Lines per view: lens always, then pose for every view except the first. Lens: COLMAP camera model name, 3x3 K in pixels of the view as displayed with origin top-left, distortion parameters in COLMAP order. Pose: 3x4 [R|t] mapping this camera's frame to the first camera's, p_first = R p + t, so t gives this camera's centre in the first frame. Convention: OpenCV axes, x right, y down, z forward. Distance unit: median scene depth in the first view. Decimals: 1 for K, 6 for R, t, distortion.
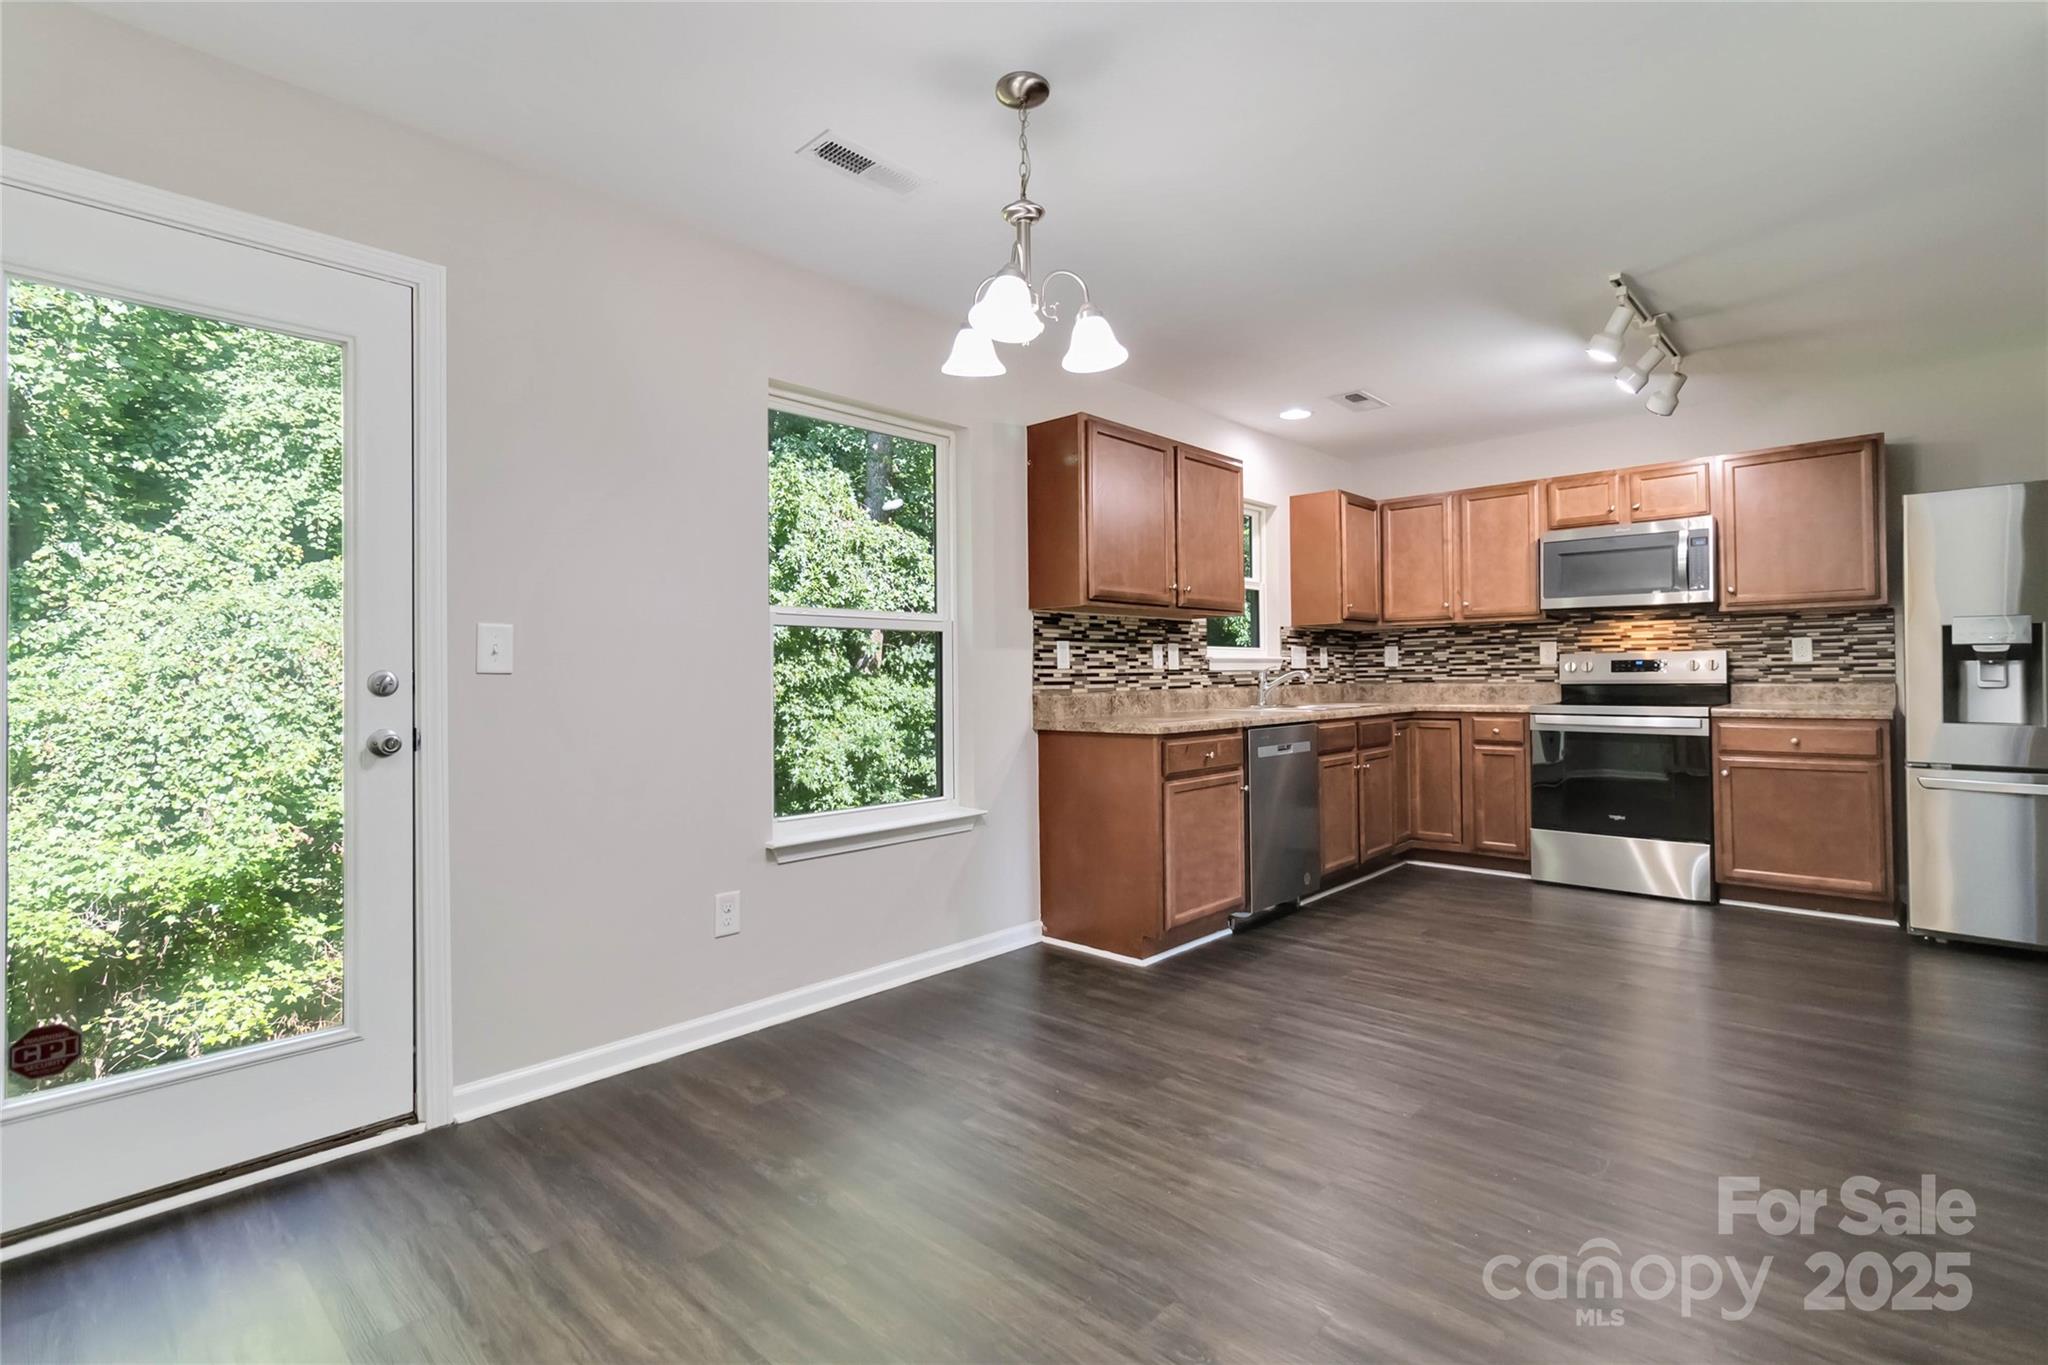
lens RADIAL K [[952.6, 0, 1025.4], [0, 952.6, 666.2], [0, 0, 1]] dist [-0.000545, 0.001421]
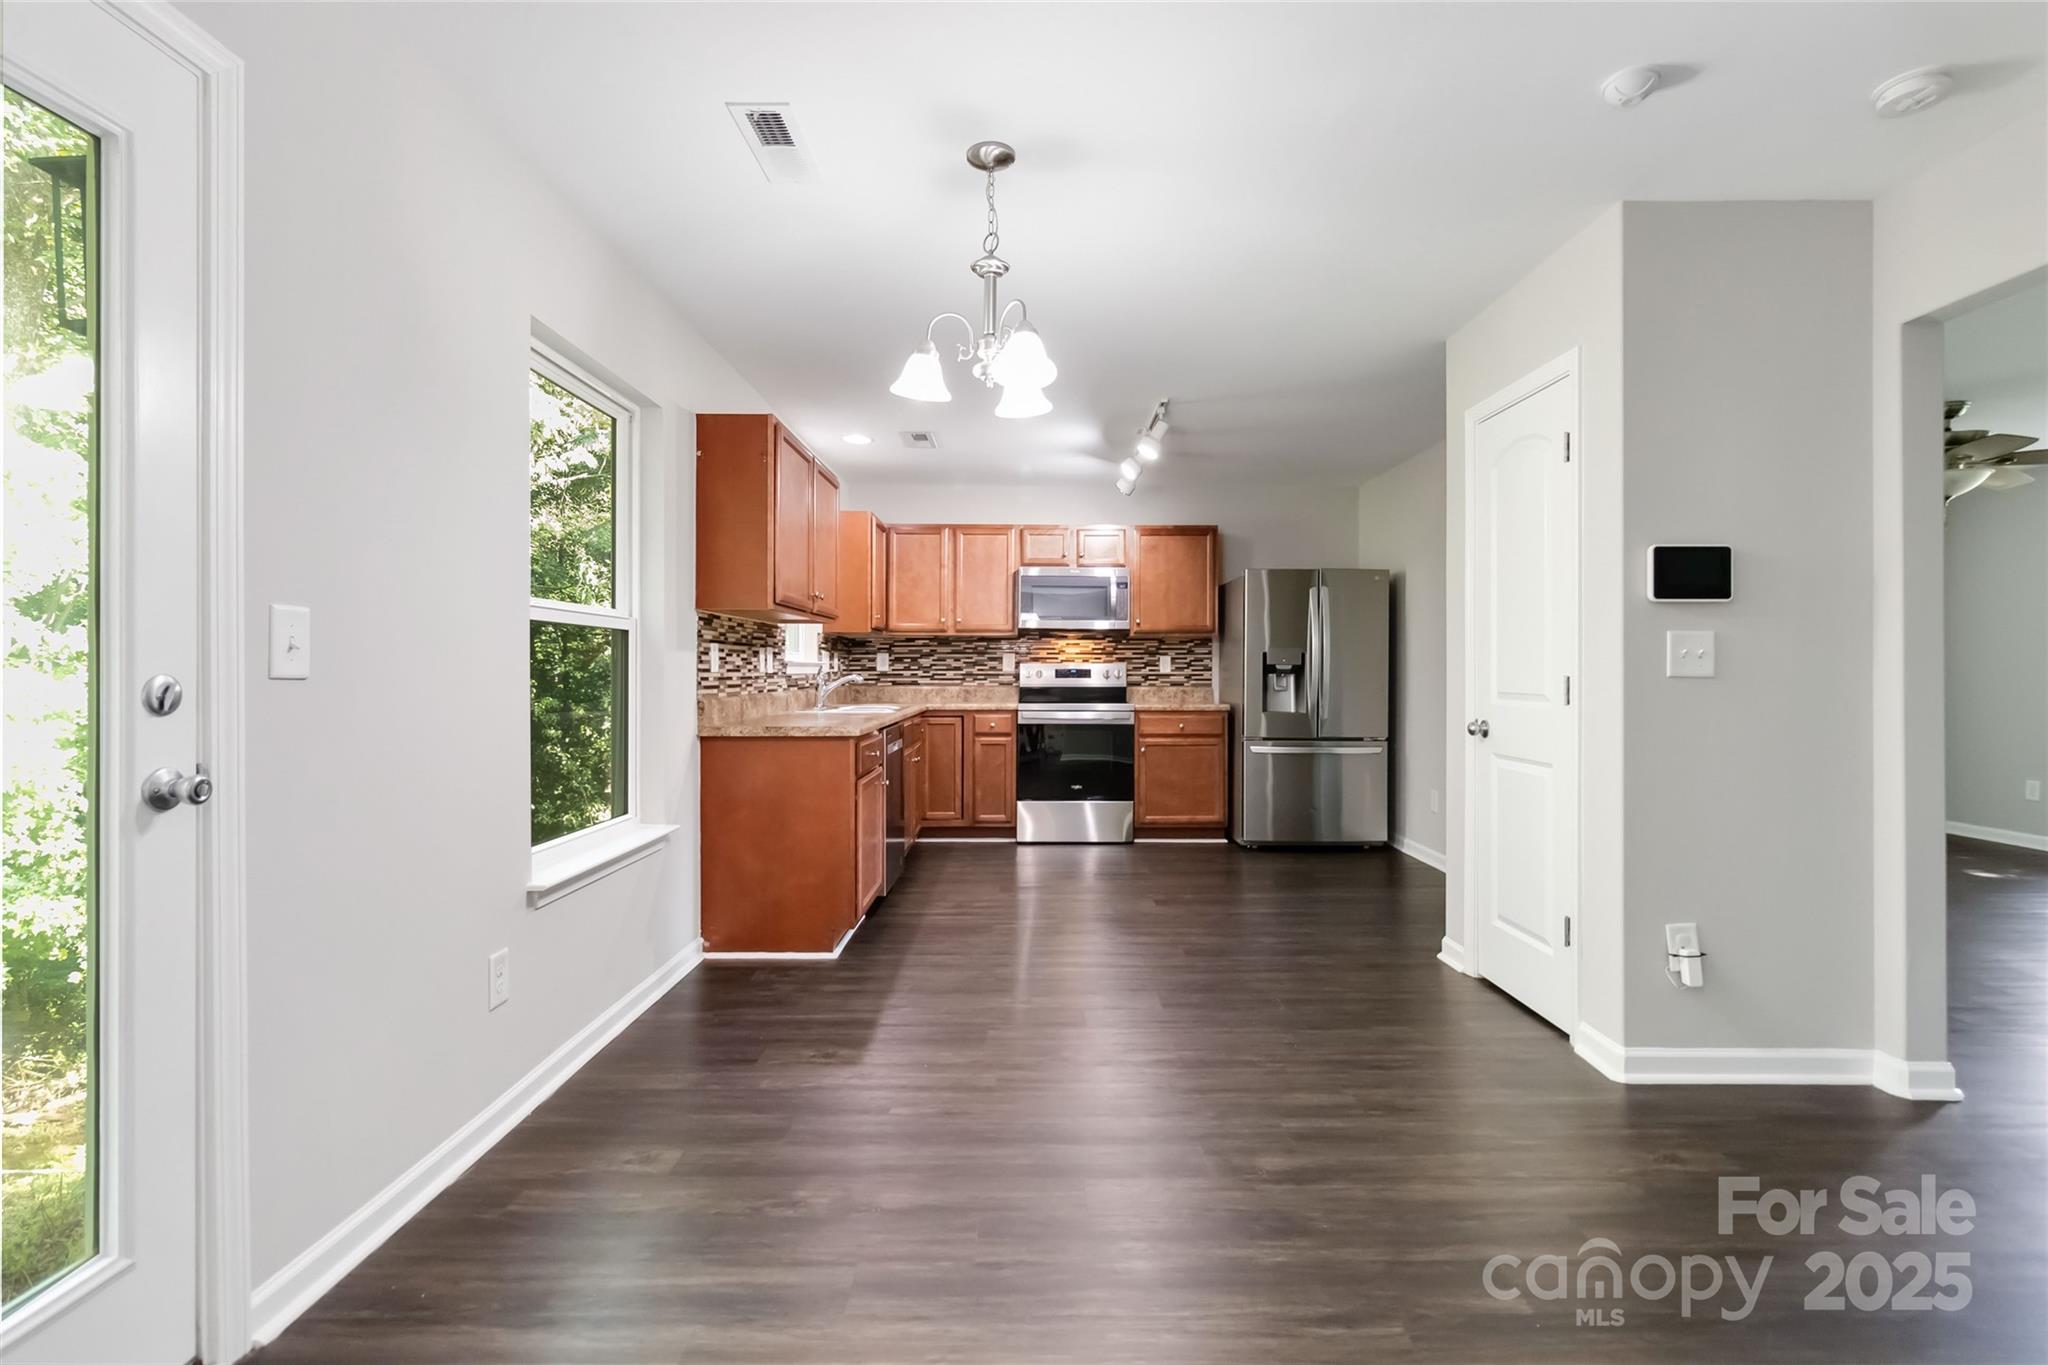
lens RADIAL K [[952.6, 0, 1043.0], [0, 952.6, 675.2], [0, 0, 1]] dist [-0.000545, 0.001421]
pose [[0.721019, 0.008749, 0.692860, -0.341388], [-0.016415, 0.999855, 0.004456, -0.003485], [-0.692721, -0.014586, 0.721058, 0.069842]]
